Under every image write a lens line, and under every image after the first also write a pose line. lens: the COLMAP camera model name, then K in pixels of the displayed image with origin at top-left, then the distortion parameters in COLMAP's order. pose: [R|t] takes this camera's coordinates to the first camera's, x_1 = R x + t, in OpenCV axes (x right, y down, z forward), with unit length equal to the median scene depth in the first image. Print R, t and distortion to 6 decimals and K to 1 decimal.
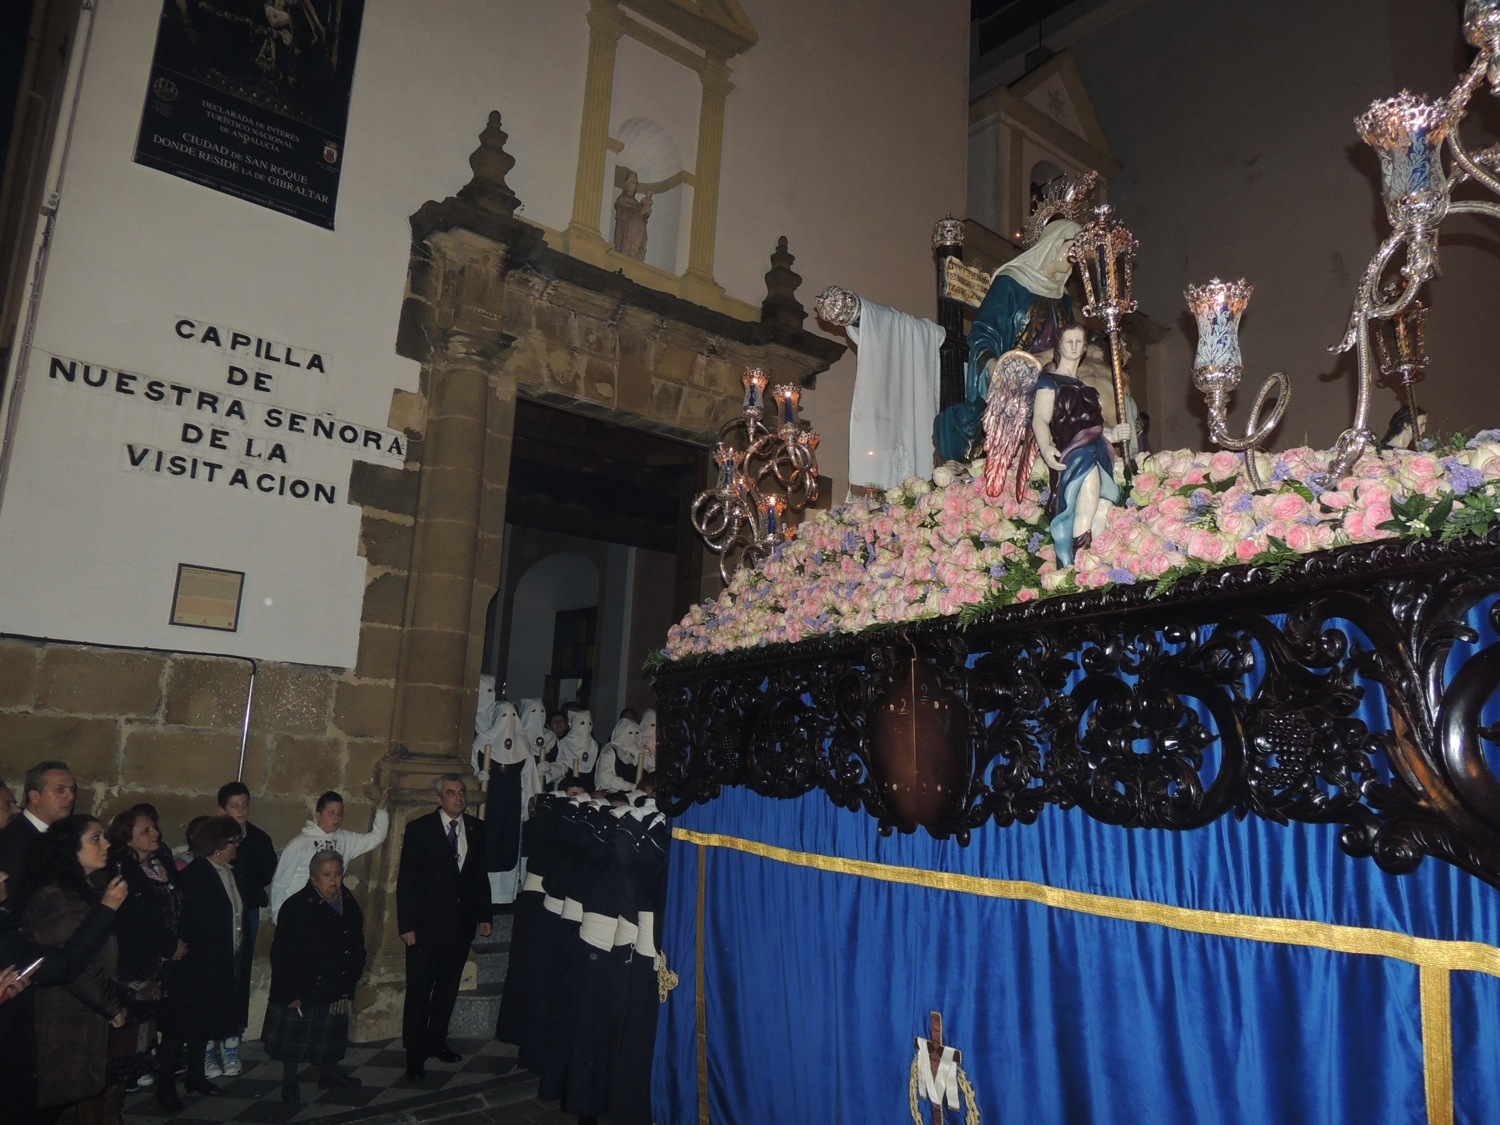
lens RADIAL K [[1083.2, 0, 741.9], [0, 1083.2, 561.4], [0, 0, 1]] dist [-0.012956, -0.005995]
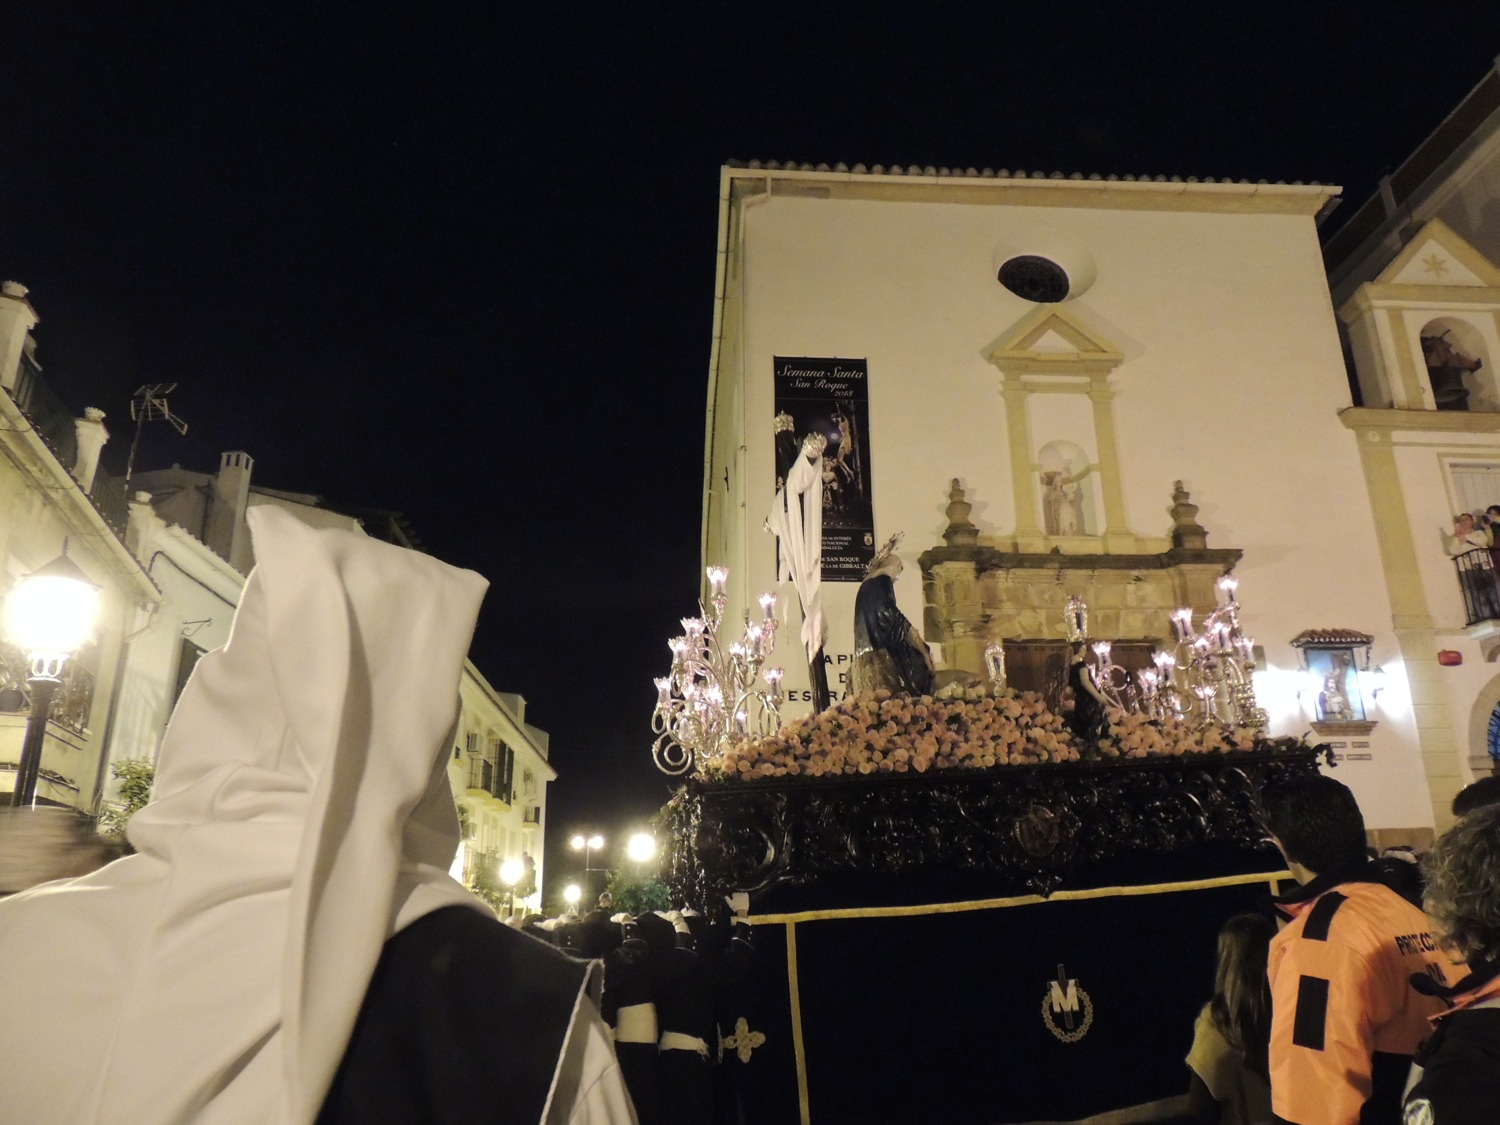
lens RADIAL K [[1083.2, 0, 748.4], [0, 1083.2, 560.3], [0, 0, 1]] dist [-0.012956, -0.005995]
pose [[0.824245, -0.236576, -0.514443, 0.377110], [0.161720, 0.969049, -0.186525, -0.046555], [0.542647, 0.070547, 0.836993, -0.616544]]
